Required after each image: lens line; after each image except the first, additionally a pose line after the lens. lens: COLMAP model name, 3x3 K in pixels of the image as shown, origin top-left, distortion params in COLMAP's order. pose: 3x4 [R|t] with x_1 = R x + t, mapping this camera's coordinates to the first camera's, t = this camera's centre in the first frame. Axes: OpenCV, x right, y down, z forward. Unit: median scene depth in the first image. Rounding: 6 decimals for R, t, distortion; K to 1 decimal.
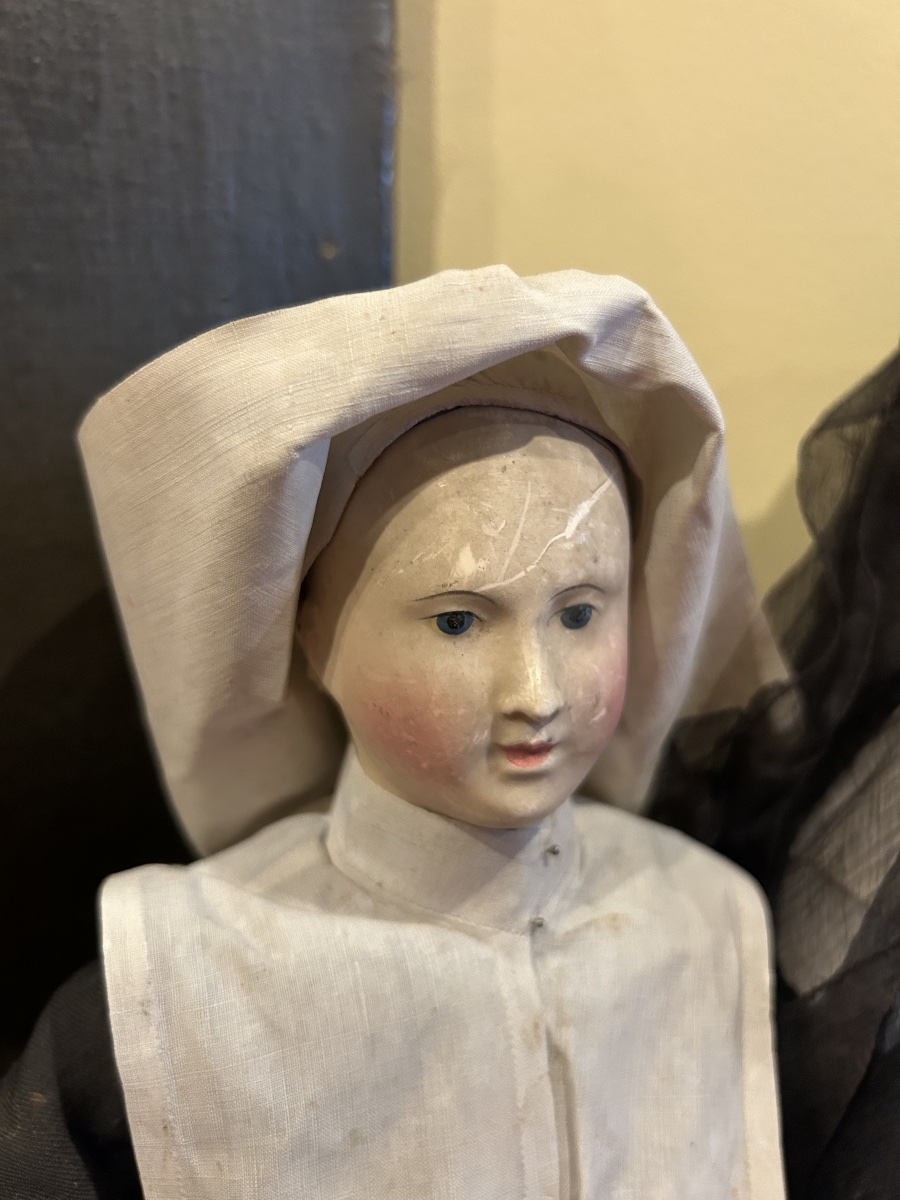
lens RADIAL K [[1033.6, 0, 450.9], [0, 1033.6, 603.4], [0, 0, 1]] dist [0.001397, 0.004831]
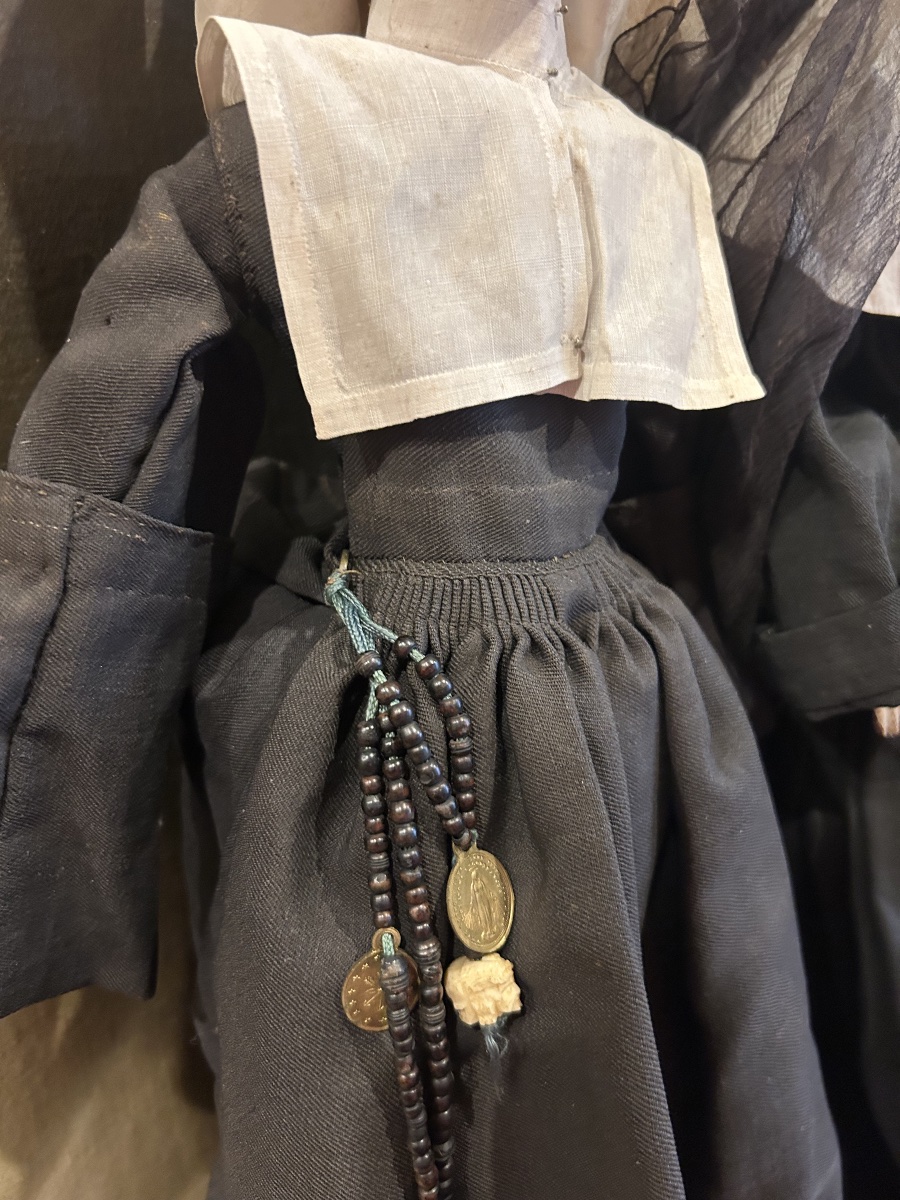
lens RADIAL K [[1033.6, 0, 448.1], [0, 1033.6, 599.7], [0, 0, 1]] dist [0.001397, 0.004831]
pose [[0.977226, -0.090244, 0.192056, -0.360154], [0.068869, 0.990951, 0.115214, 0.833612], [-0.200715, -0.099363, 0.974598, -0.285765]]
